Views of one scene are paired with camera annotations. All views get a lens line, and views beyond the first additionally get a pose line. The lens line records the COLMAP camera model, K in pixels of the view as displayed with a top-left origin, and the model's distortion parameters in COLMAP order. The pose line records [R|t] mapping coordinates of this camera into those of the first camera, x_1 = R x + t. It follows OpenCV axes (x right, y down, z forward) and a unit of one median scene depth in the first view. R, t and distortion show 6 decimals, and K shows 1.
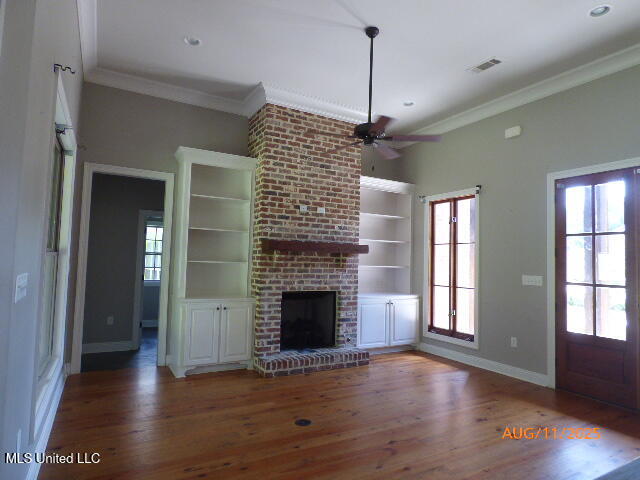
lens RADIAL K [[388.1, 0, 322.9], [0, 388.1, 238.5], [0, 0, 1]] dist [-0.016648, 0.002067]
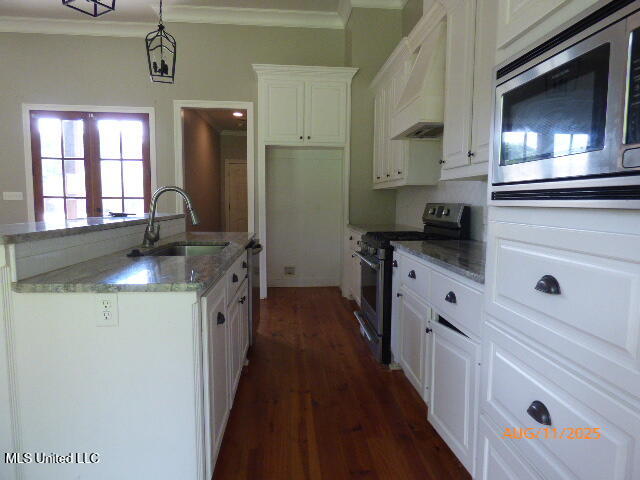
lens RADIAL K [[388.1, 0, 322.9], [0, 388.1, 238.5], [0, 0, 1]] dist [-0.016648, 0.002067]
pose [[0.377755, -0.107304, 0.919667, -0.195336], [-0.044383, 0.990022, 0.133744, 0.041669], [-0.924841, -0.091340, 0.369223, -0.322028]]
